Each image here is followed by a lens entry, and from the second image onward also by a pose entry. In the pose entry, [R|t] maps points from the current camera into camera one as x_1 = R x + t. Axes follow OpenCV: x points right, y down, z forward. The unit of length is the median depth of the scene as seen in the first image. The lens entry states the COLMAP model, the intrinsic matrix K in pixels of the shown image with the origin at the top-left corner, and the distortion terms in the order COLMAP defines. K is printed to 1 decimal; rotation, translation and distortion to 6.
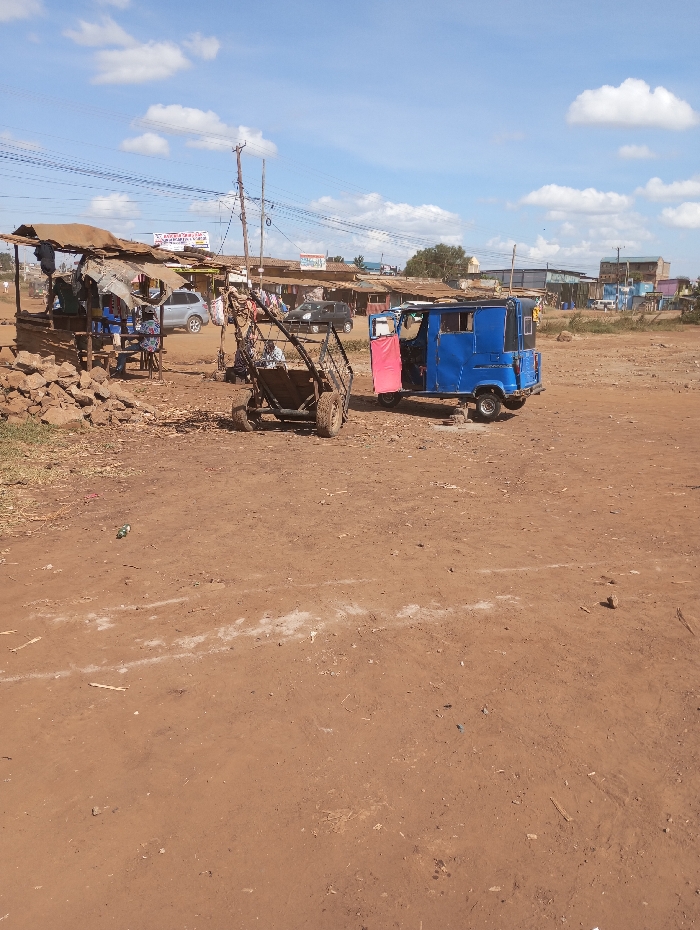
lens RADIAL K [[753.2, 0, 350.0], [0, 753.2, 465.0], [0, 0, 1]] dist [0.019008, 0.001808]
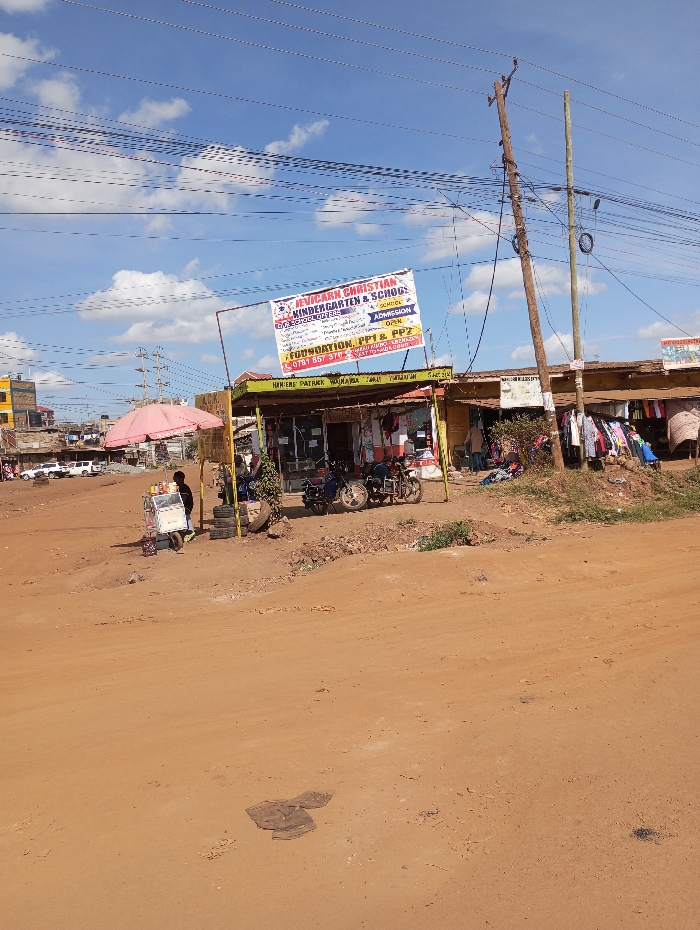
lens RADIAL K [[753.2, 0, 350.0], [0, 753.2, 465.0], [0, 0, 1]] dist [0.019008, 0.001808]
pose [[0.905156, -0.089005, -0.415658, -0.057561], [0.011775, 0.982708, -0.184785, -0.119058], [0.424917, 0.162365, 0.890552, 0.531147]]
